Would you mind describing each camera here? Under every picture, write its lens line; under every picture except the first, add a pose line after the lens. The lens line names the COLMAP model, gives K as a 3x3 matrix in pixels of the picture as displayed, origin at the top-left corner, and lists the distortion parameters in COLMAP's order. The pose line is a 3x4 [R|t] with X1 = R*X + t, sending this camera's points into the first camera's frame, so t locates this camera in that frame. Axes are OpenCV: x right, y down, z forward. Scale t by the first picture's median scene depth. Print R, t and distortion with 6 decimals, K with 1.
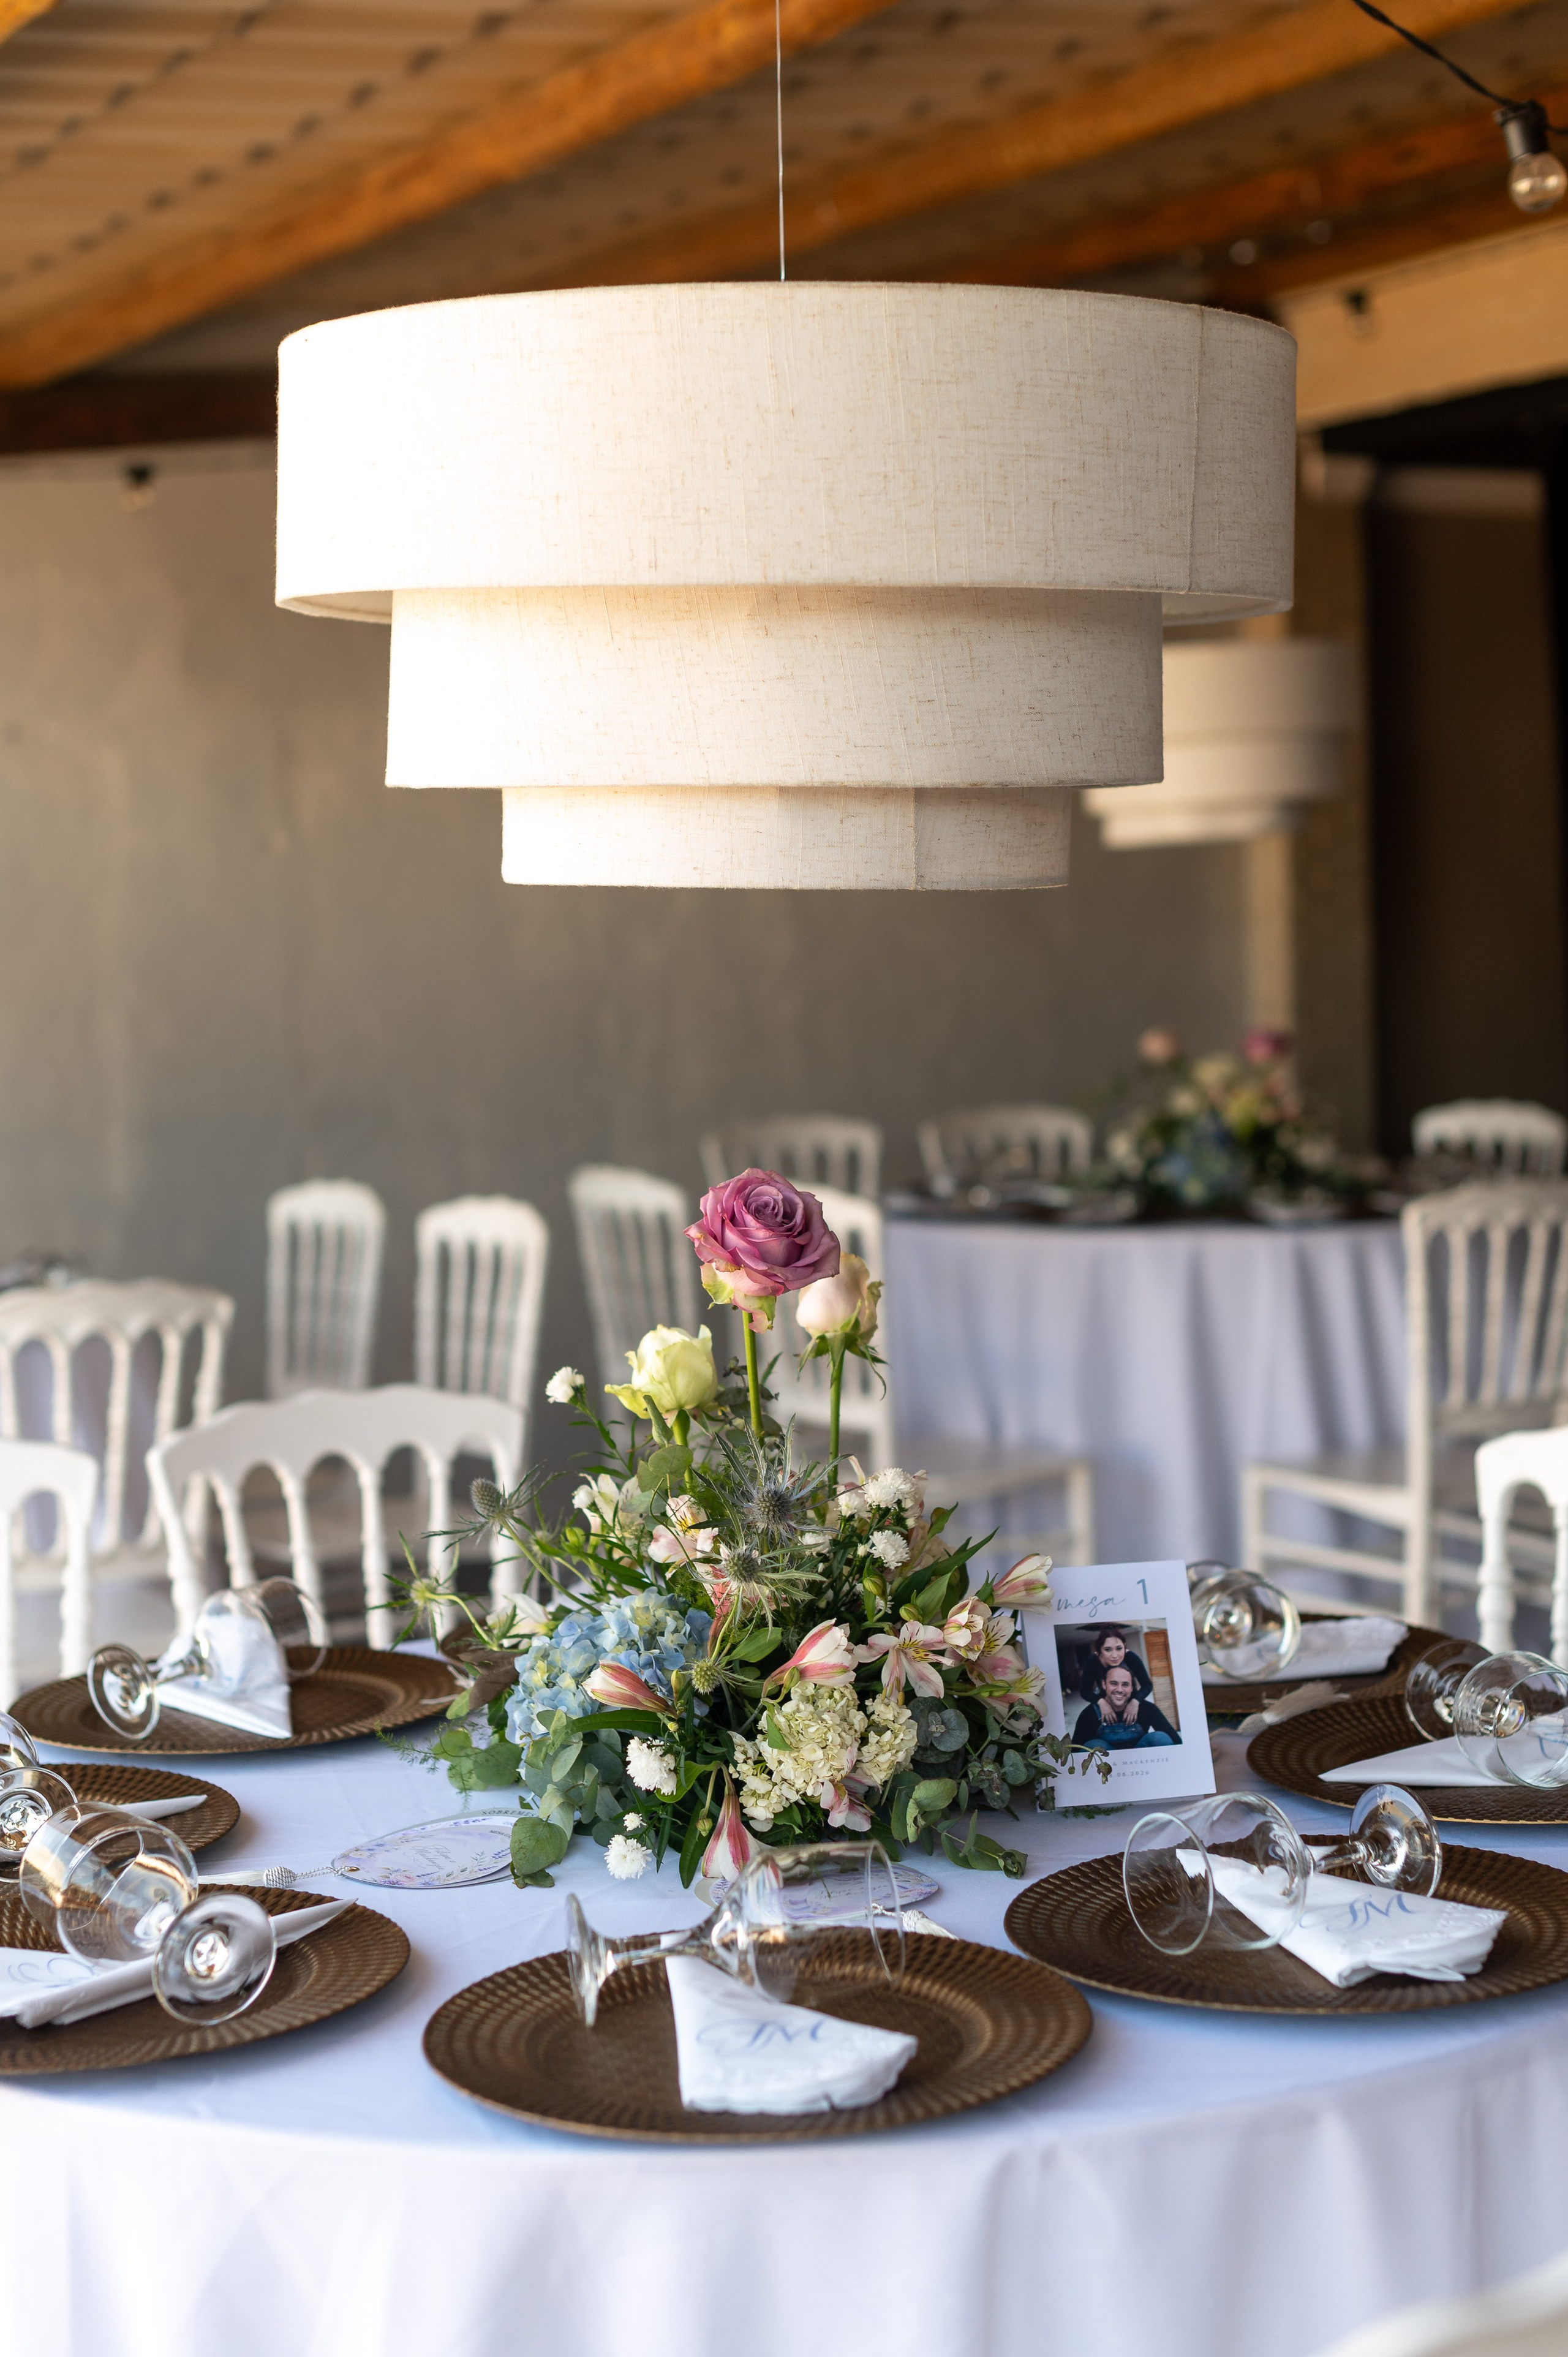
lens RADIAL K [[3372.4, 0, 784.0], [0, 3372.4, 1178.5], [0, 0, 1]] dist [-0.004580, 0.012728]
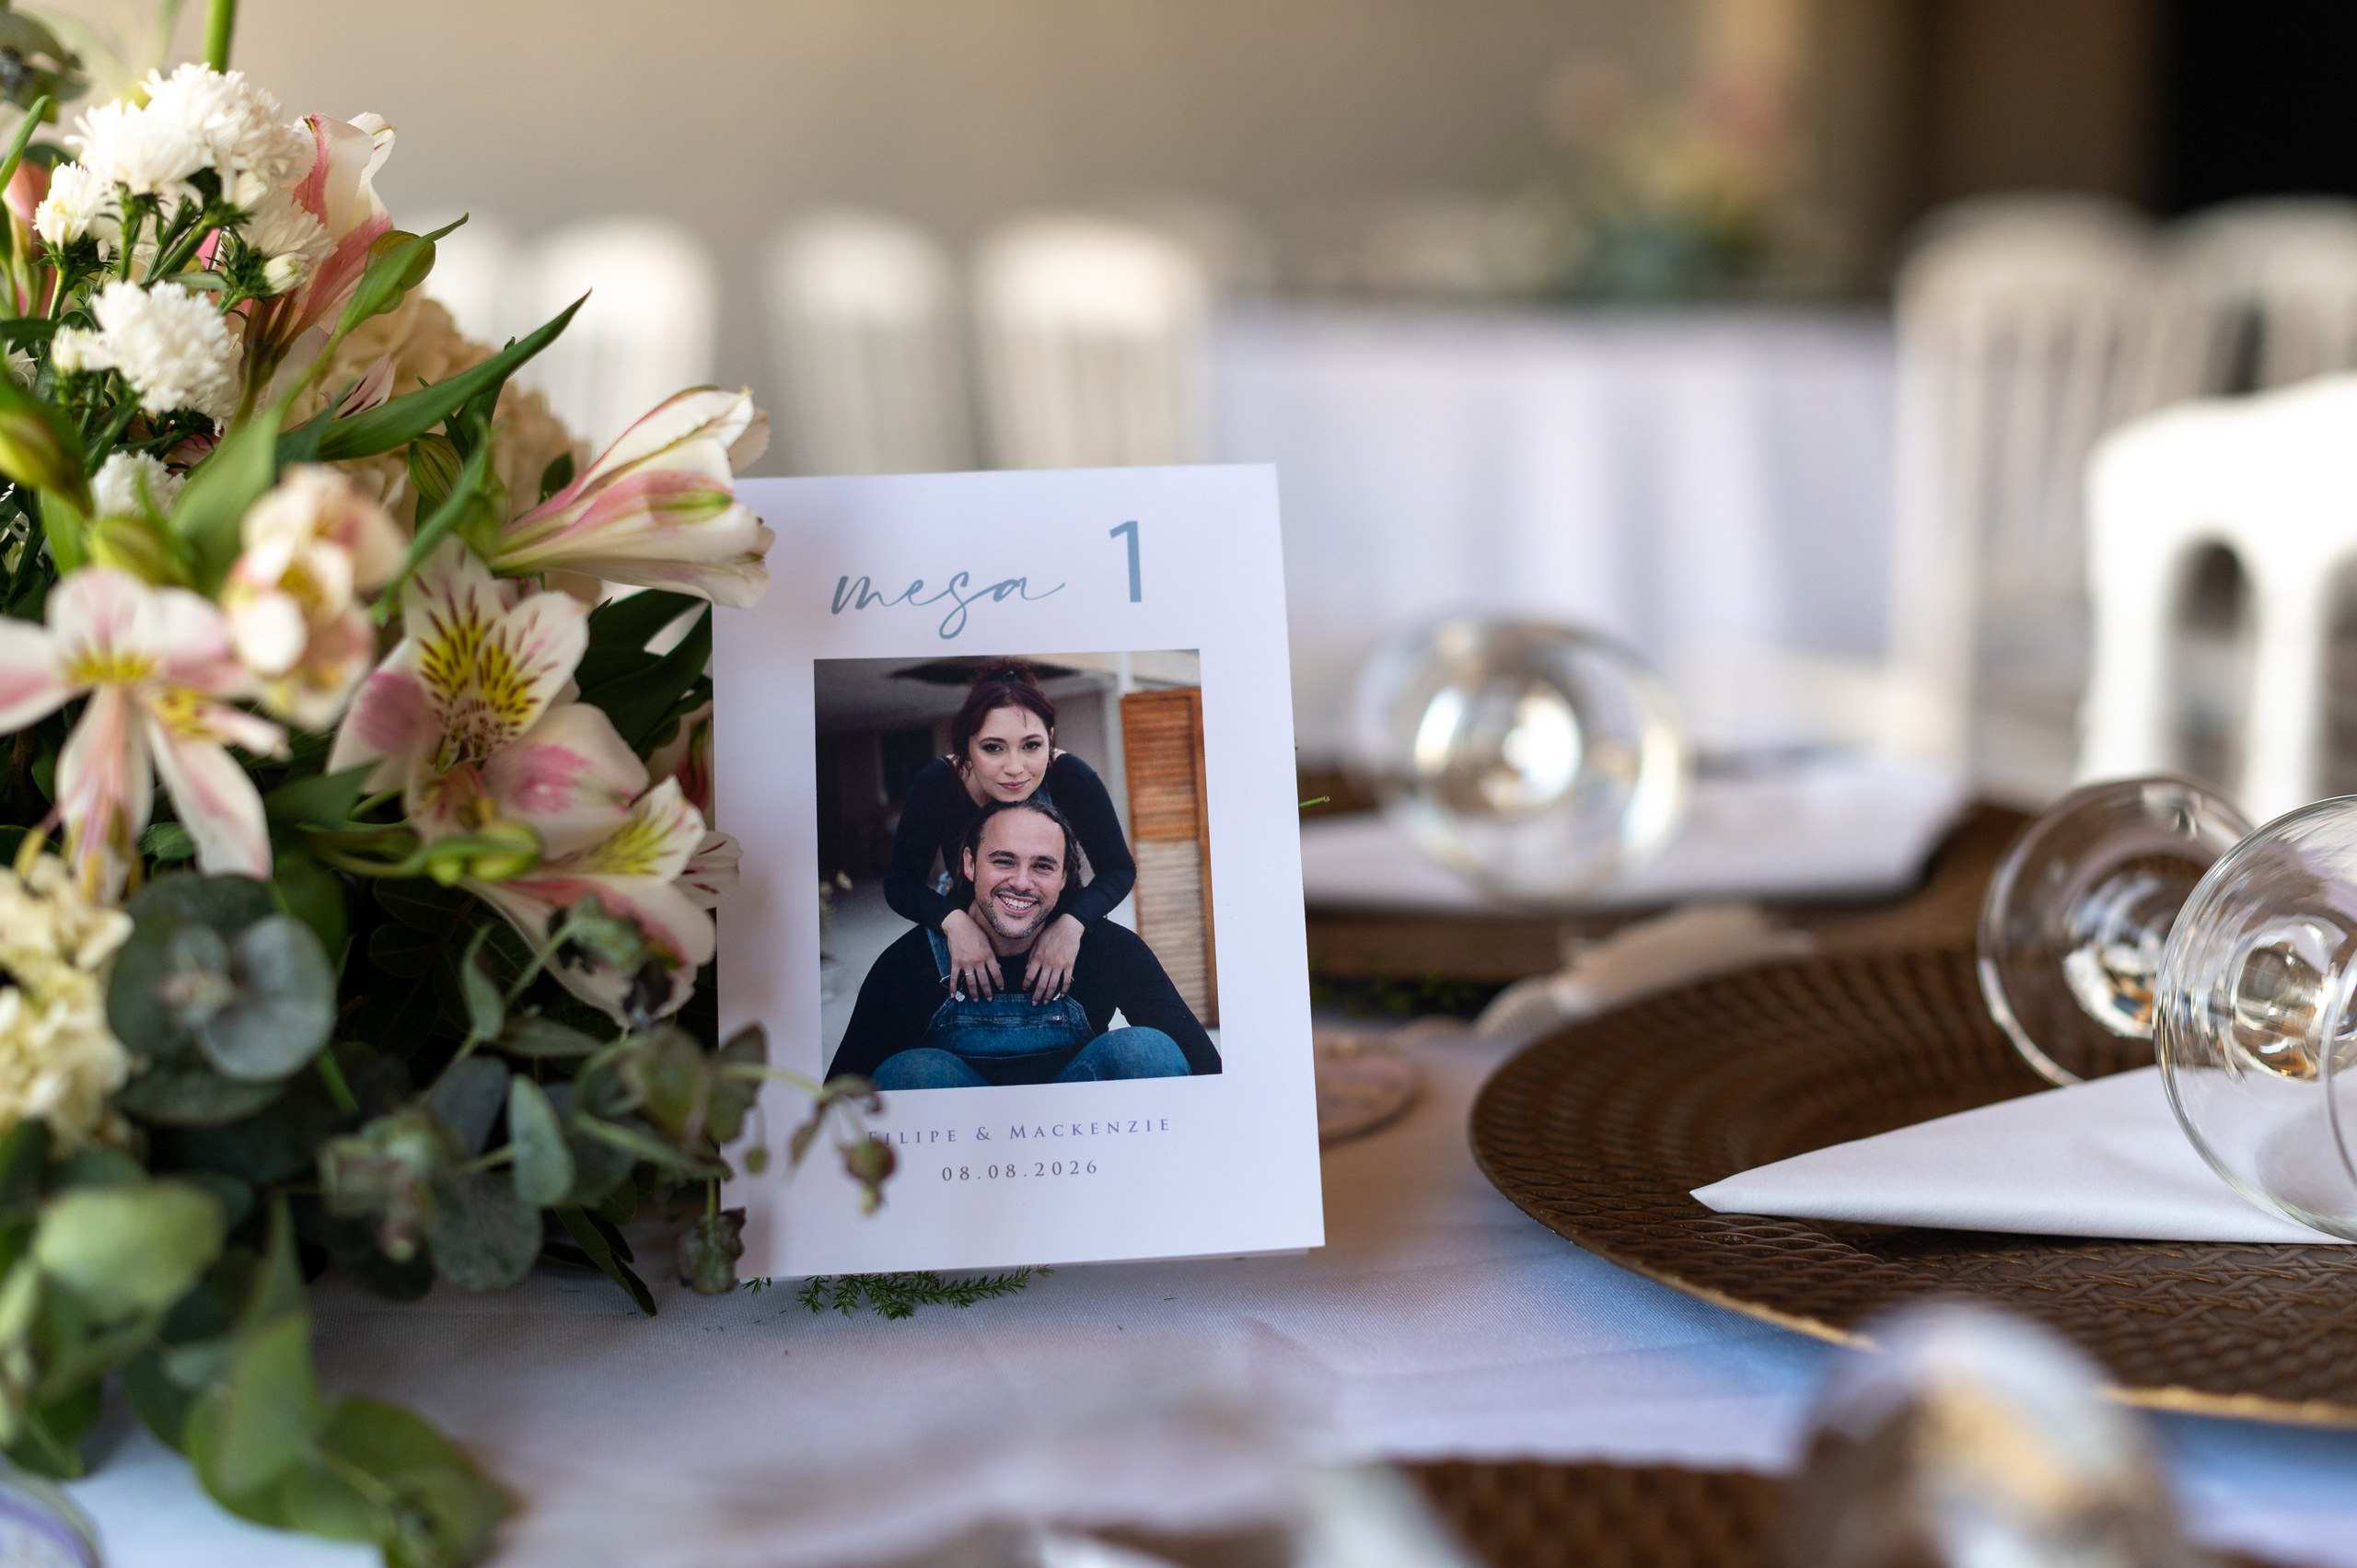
lens RADIAL K [[3638.0, 0, 1178.5], [0, 3638.0, 784.0], [0, 0, 1]] dist [0.000845, 0.009515]
pose [[0.999506, 0.029331, -0.011326, 0.116306], [-0.028079, 0.994771, 0.098199, 0.111640], [0.014147, -0.097833, 0.995102, 0.686442]]
